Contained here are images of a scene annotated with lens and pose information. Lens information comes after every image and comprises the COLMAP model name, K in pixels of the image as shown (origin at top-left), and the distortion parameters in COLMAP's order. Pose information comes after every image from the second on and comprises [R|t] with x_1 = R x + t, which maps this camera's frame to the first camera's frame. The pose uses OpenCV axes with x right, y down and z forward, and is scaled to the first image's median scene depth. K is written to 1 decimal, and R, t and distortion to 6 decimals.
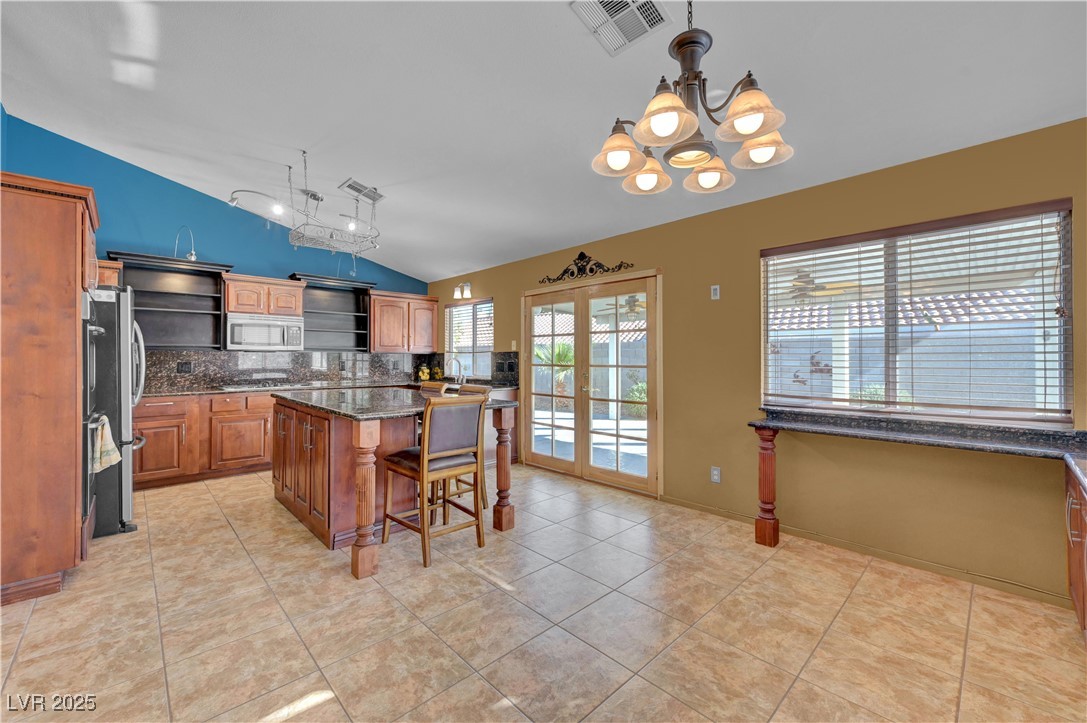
lens RADIAL K [[433.6, 0, 548.9], [0, 433.6, 355.0], [0, 0, 1]] dist [-0.005833, 0.001767]
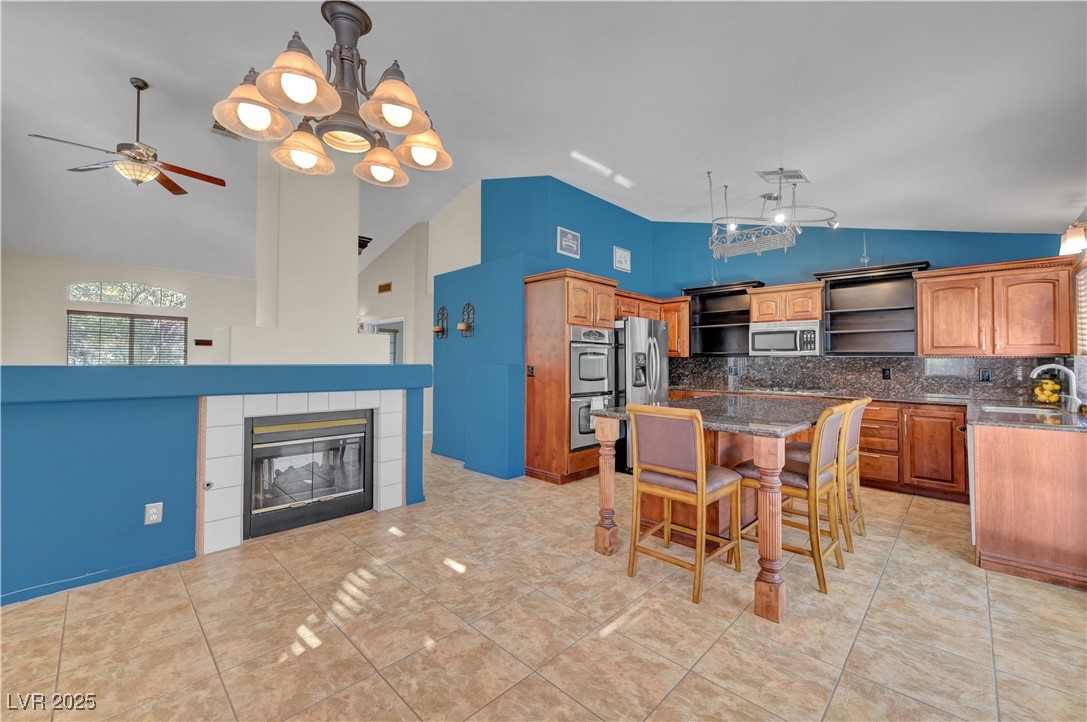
lens RADIAL K [[433.6, 0, 550.0], [0, 433.6, 357.2], [0, 0, 1]] dist [-0.005833, 0.001767]
pose [[0.041034, -0.009847, -0.999109, 0.706073], [0.003182, 0.999948, -0.009725, 0.001757], [0.999153, -0.002780, 0.041063, 0.791337]]
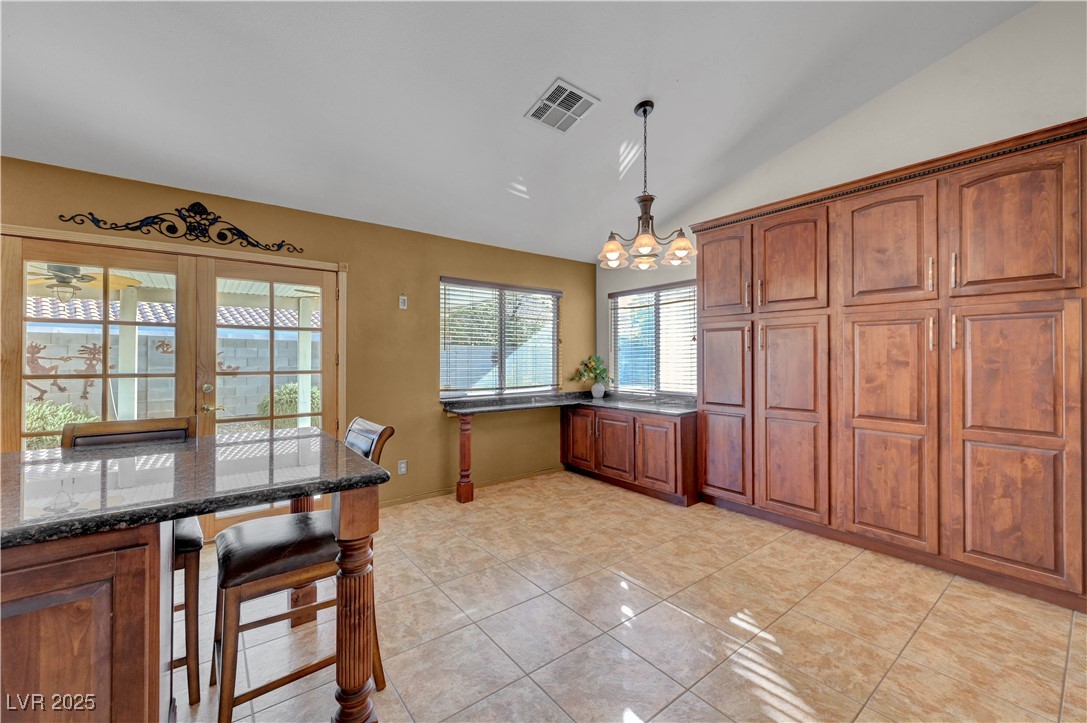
lens RADIAL K [[433.6, 0, 542.8], [0, 433.6, 357.1], [0, 0, 1]] dist [-0.005833, 0.001767]
pose [[0.115310, 0.006277, 0.993310, -0.907608], [-0.005217, 0.999970, -0.005714, -0.000874], [-0.993316, -0.004523, 0.115339, 0.699500]]
